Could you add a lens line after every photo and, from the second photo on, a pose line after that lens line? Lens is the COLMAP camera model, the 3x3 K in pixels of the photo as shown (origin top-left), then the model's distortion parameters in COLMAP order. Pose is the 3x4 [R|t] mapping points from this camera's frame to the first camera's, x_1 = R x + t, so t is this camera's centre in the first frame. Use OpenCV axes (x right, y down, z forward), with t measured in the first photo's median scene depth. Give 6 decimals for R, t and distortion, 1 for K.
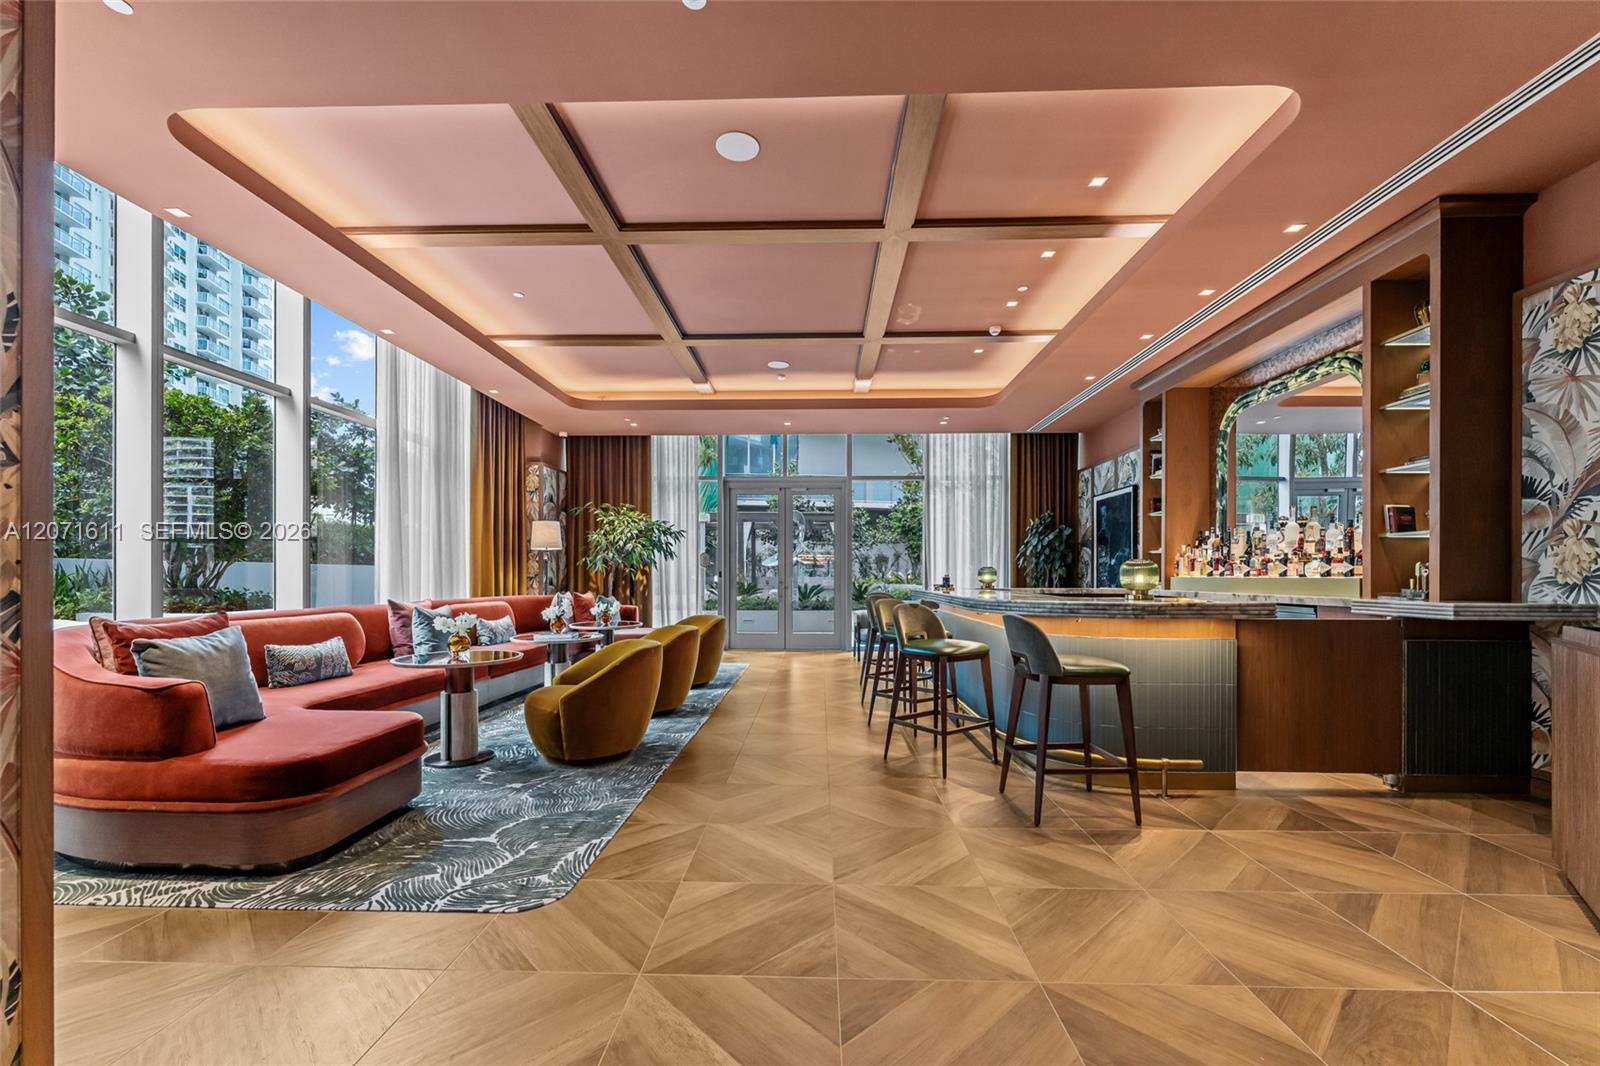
lens RADIAL K [[639.4, 0, 793.4], [0, 639.4, 570.7], [0, 0, 1]] dist [0.000455, 0.000005]
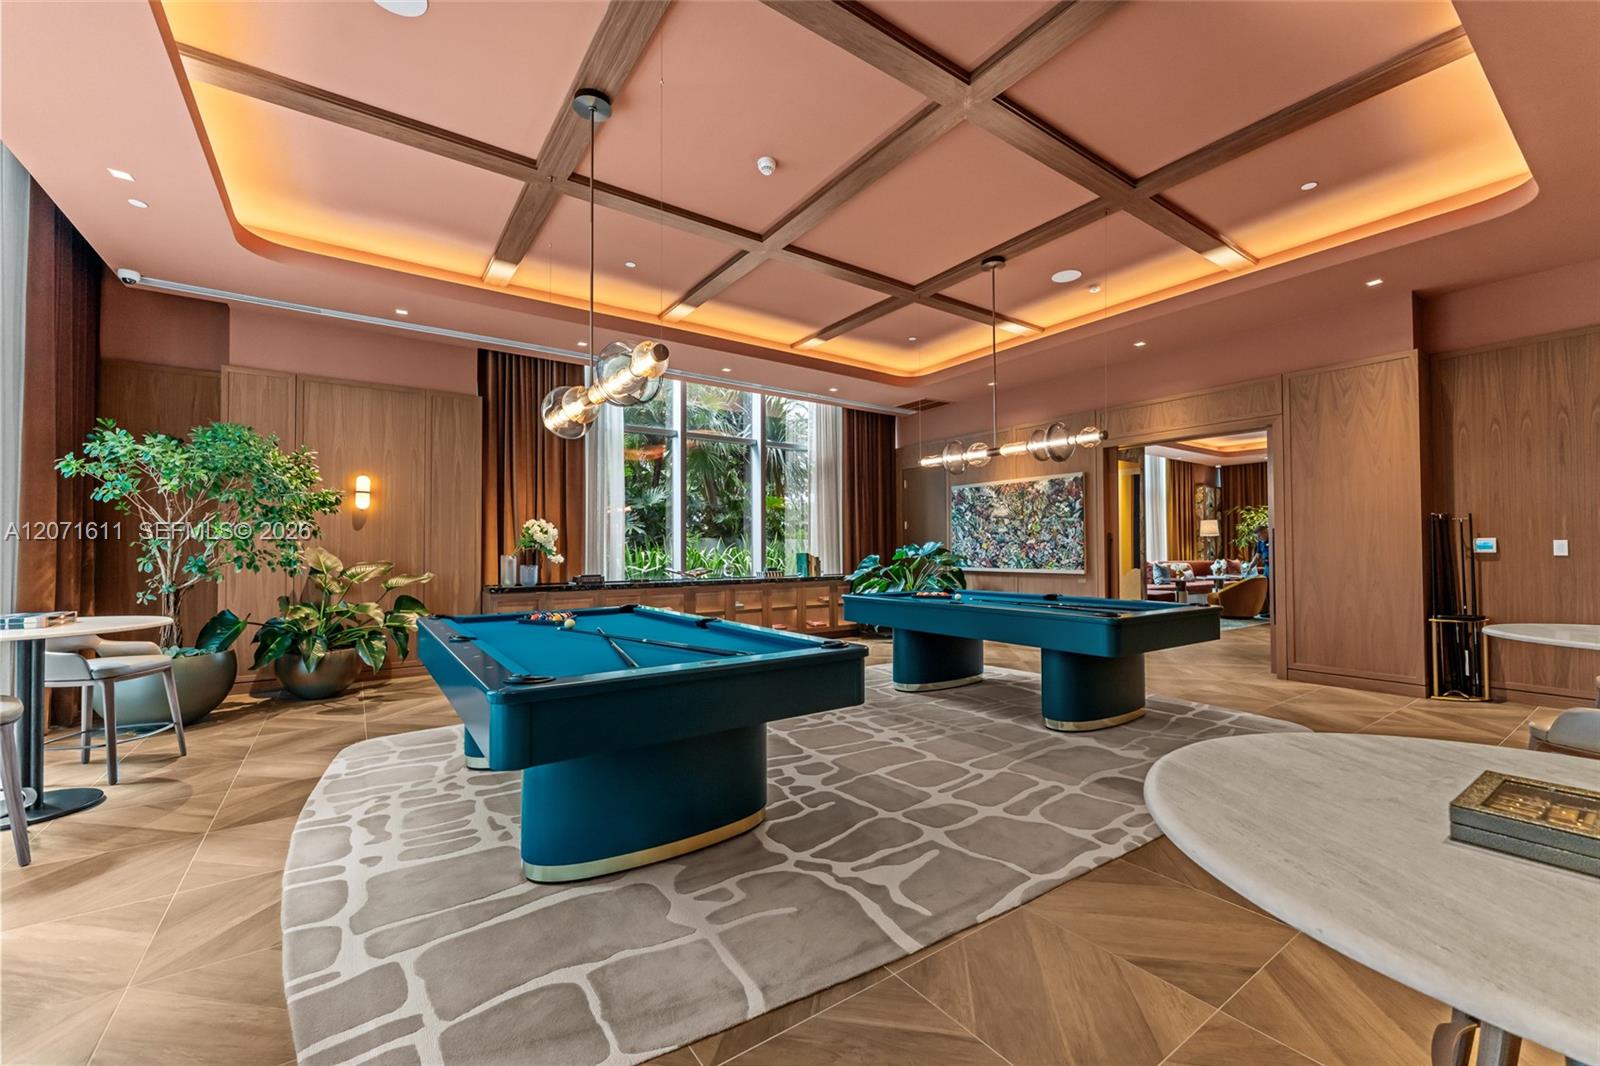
lens RADIAL K [[639.4, 0, 794.7], [0, 639.4, 538.9], [0, 0, 1]] dist [0.000455, 0.000005]
pose [[0.599359, -0.021596, -0.800189, 0.331288], [0.009254, 0.999756, -0.020050, 0.001073], [0.800427, 0.004612, 0.599413, -0.948101]]
